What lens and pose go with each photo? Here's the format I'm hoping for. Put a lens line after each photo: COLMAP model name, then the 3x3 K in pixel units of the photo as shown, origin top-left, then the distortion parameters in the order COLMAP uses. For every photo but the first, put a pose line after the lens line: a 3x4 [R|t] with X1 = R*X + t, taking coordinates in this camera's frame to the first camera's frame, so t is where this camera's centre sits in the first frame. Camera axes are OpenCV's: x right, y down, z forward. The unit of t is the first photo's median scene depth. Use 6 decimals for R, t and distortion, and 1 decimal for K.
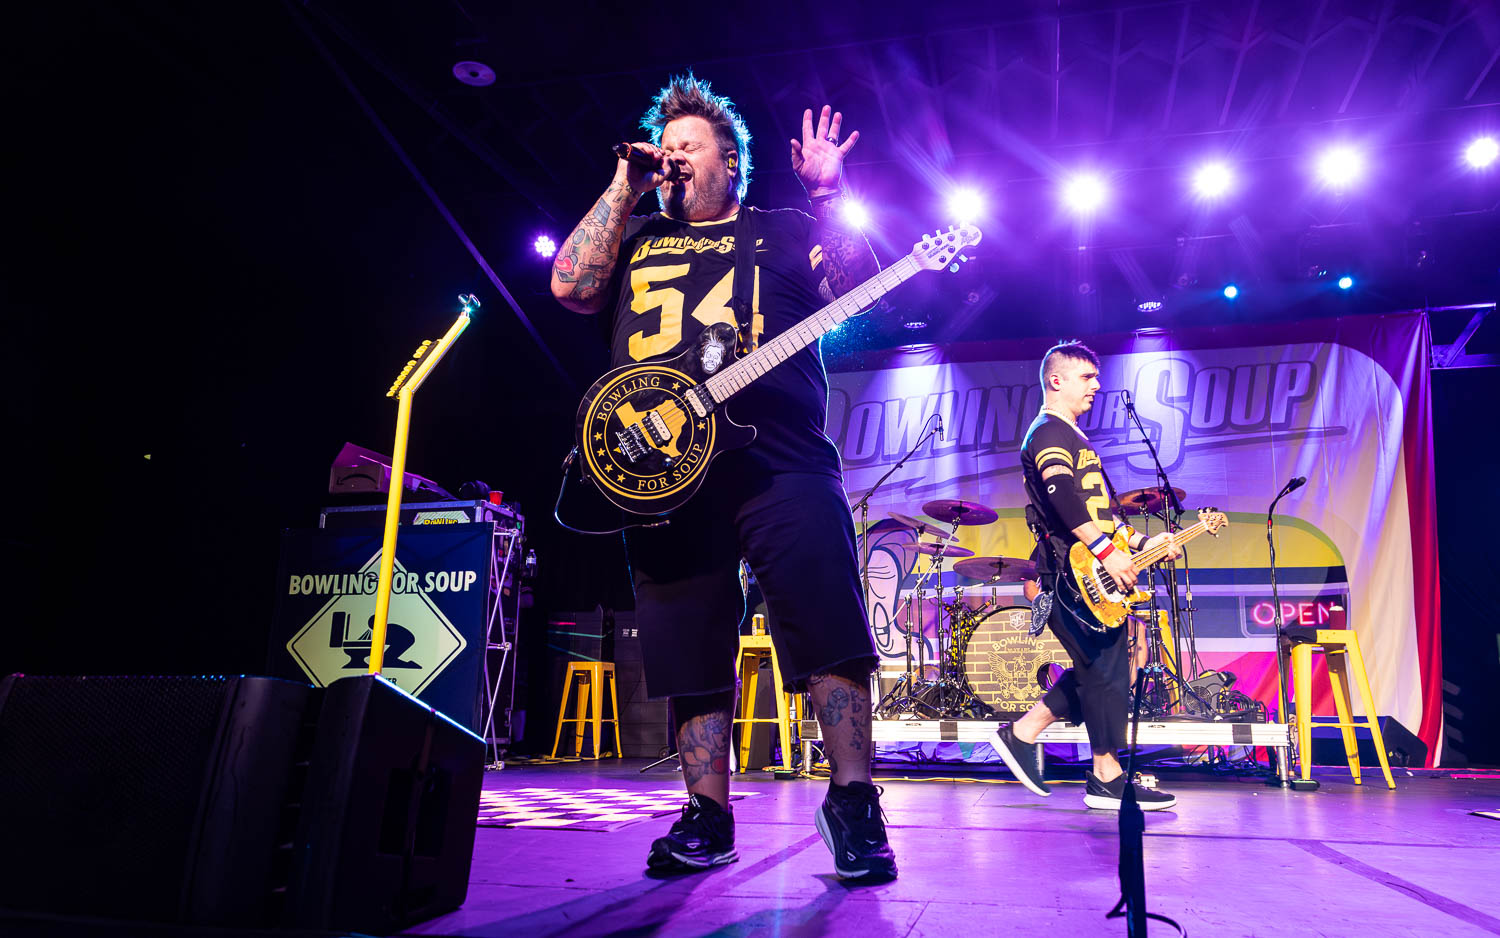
lens RADIAL K [[1073.9, 0, 801.3], [0, 1073.9, 474.8], [0, 0, 1]] dist [0.023283, 0.002566]
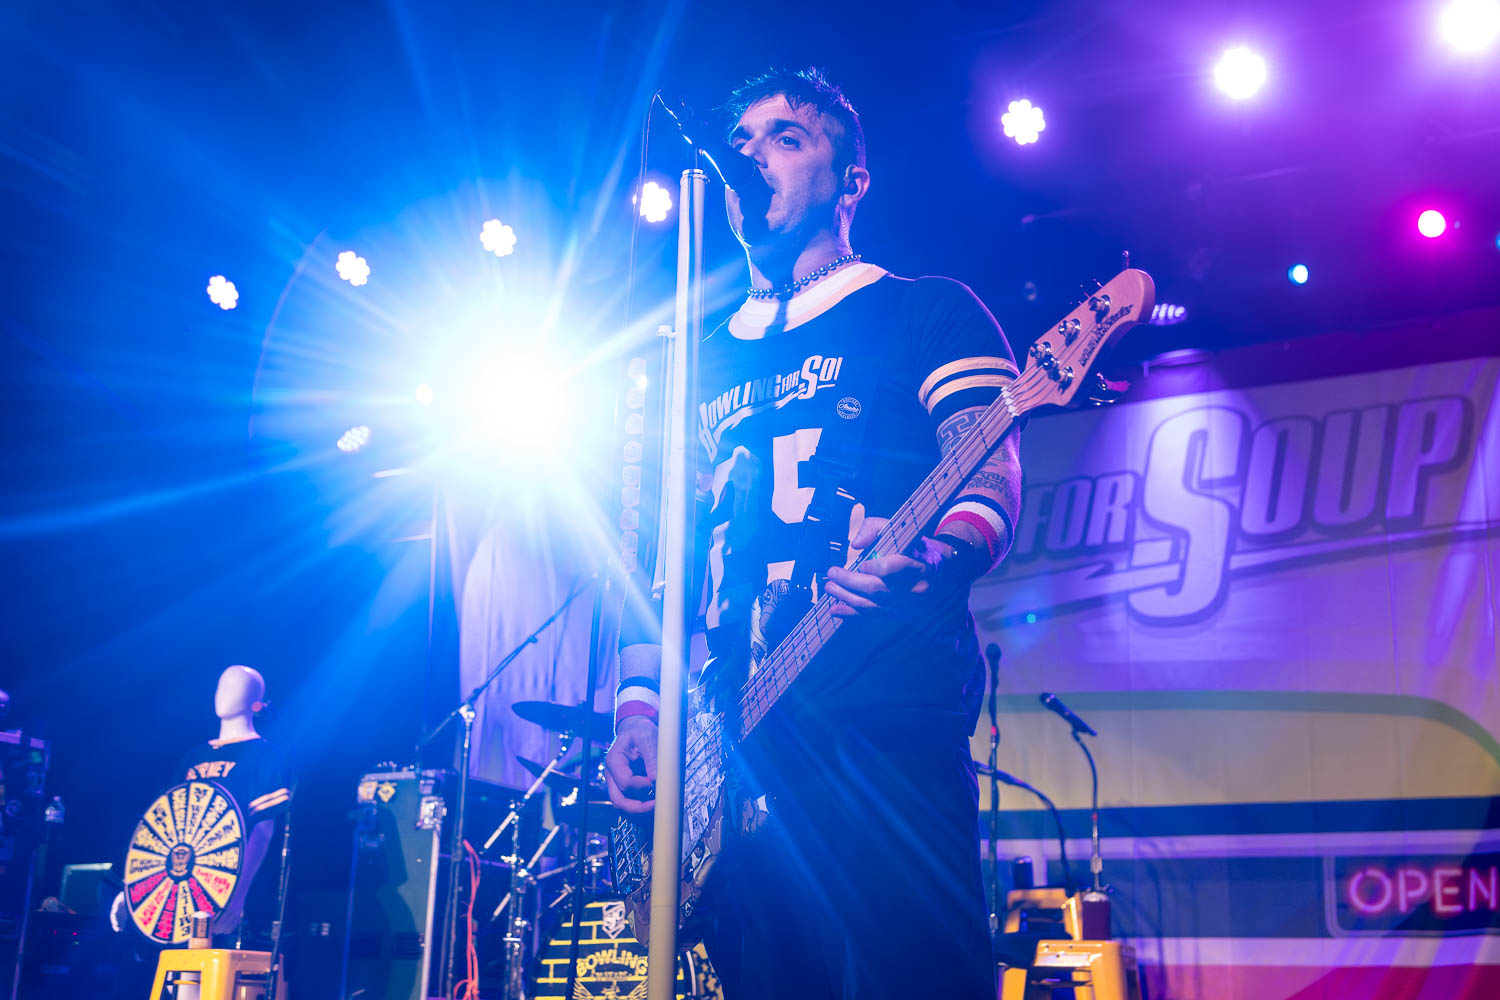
lens RADIAL K [[1838.2, 0, 787.8], [0, 1838.2, 525.1], [0, 0, 1]] dist [0.015665, 0.000000]
pose [[0.970193, -0.054295, -0.236171, 0.453538], [0.041447, 0.997395, -0.059032, -0.005326], [0.238761, 0.047484, 0.969917, 0.090810]]
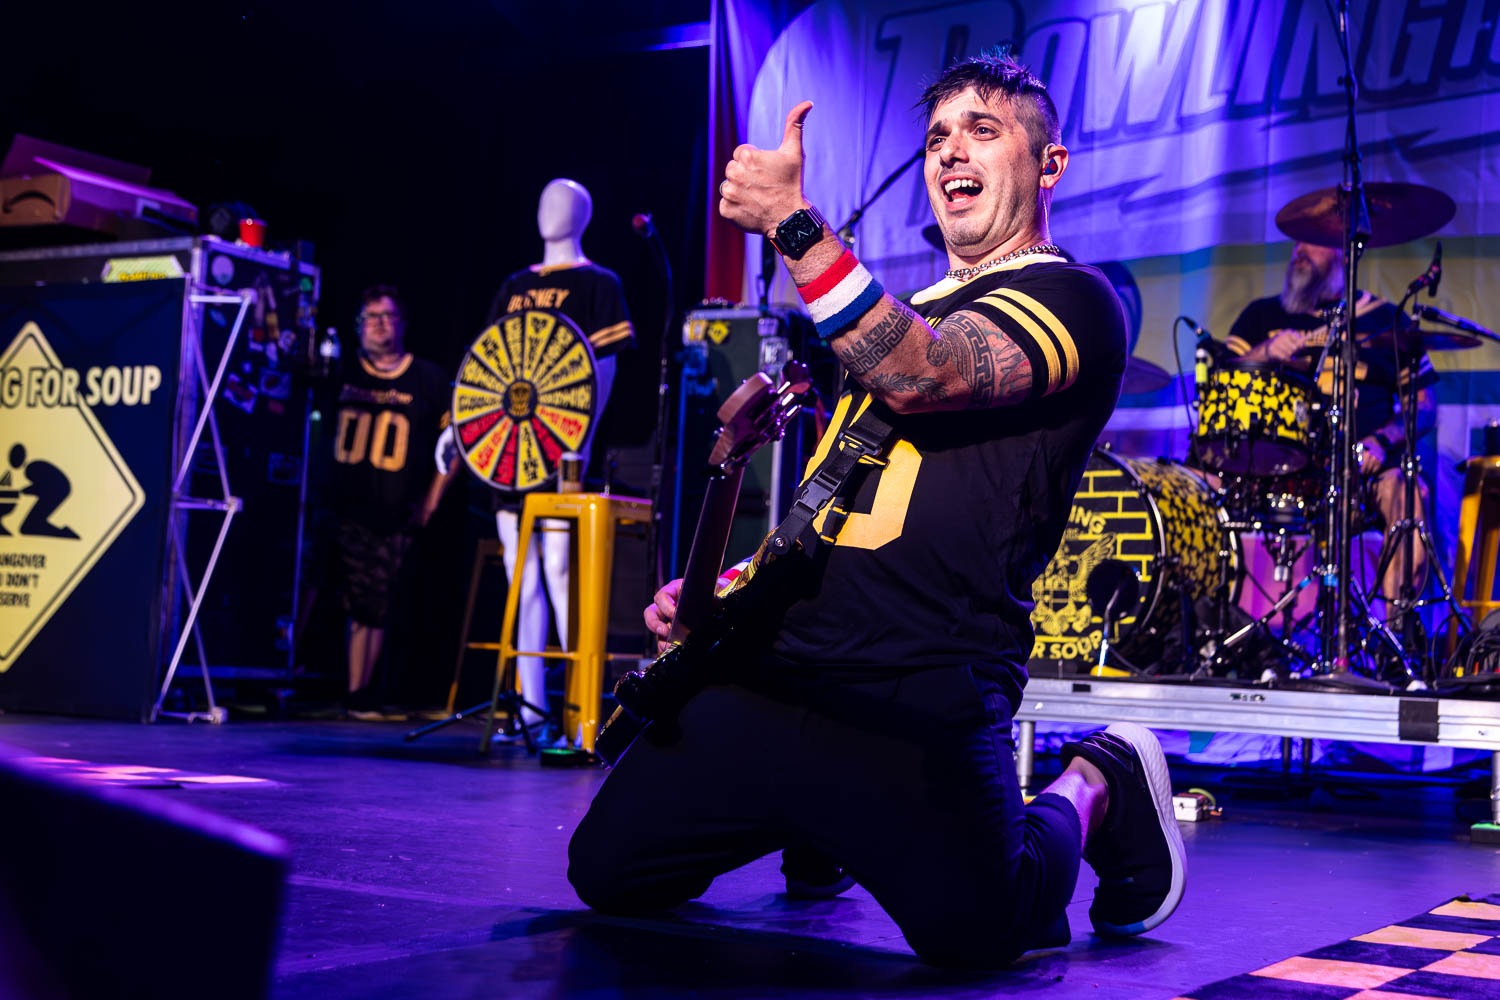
lens RADIAL K [[2110.5, 0, 810.8], [0, 2110.5, 509.8], [0, 0, 1]] dist [0.055533, 0.000000]
pose [[0.956605, 0.022431, -0.290524, 0.321976], [0.021036, 0.989115, 0.145636, 0.010992], [0.290628, -0.145428, 0.945720, 0.065974]]
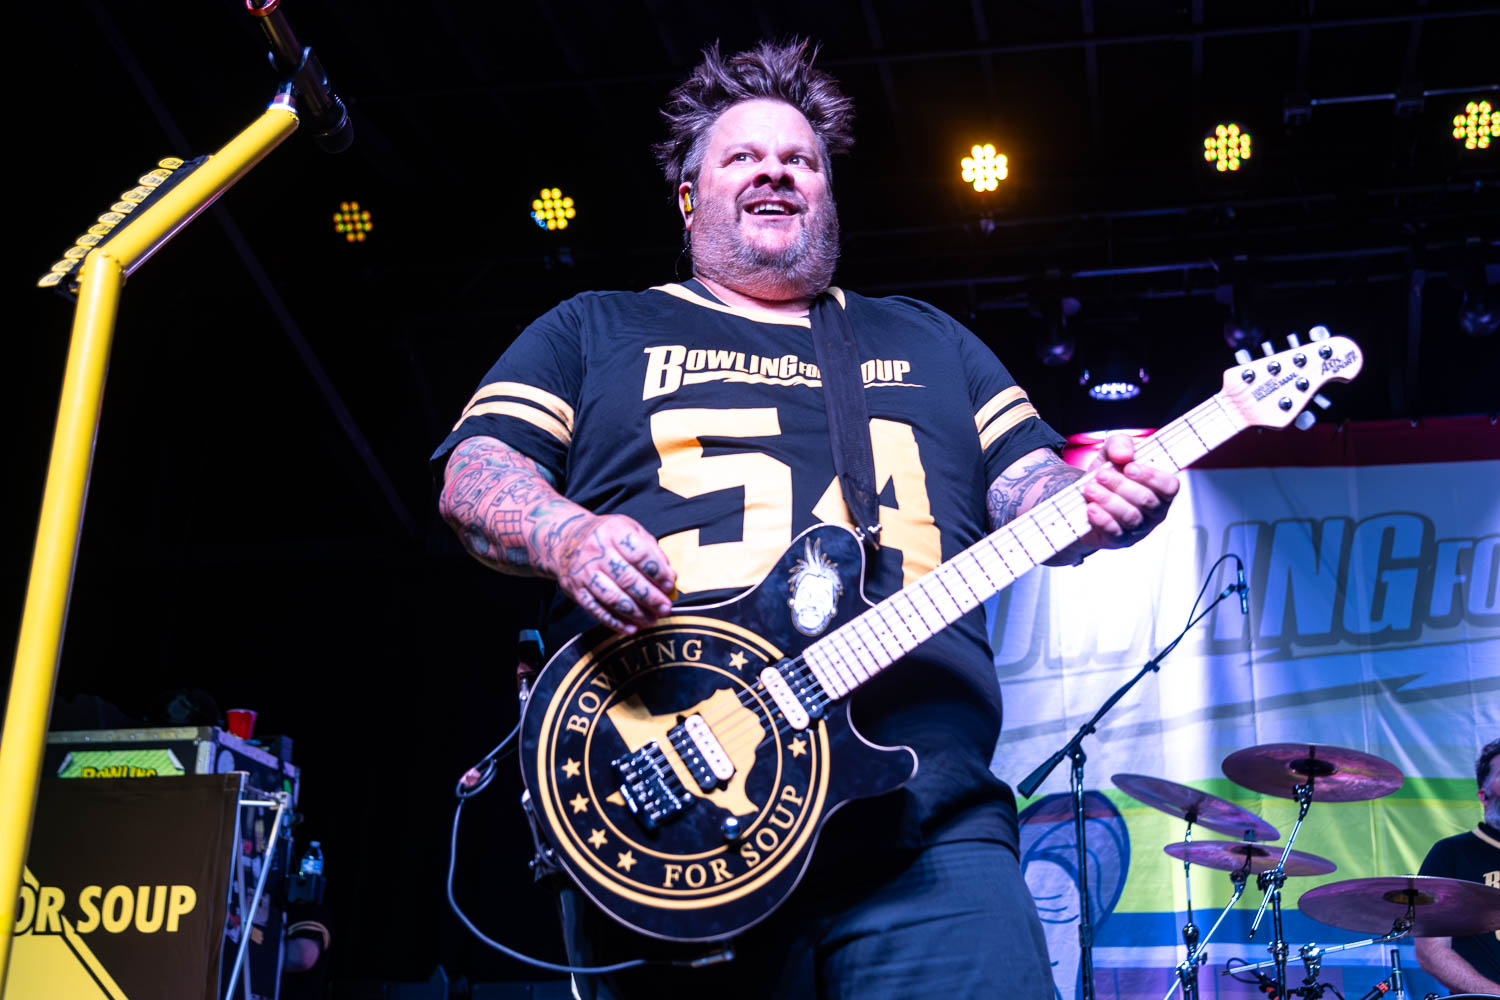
lens RADIAL K [[1910.5, 0, 732.9], [0, 1910.5, 516.9], [0, 0, 1]] dist [-0.029821, 0.000000]
pose [[0.999699, 0.022294, -0.010226, -0.077709], [-0.023257, 0.994053, -0.106388, 0.016700], [0.007793, 0.106593, 0.994272, 0.212682]]
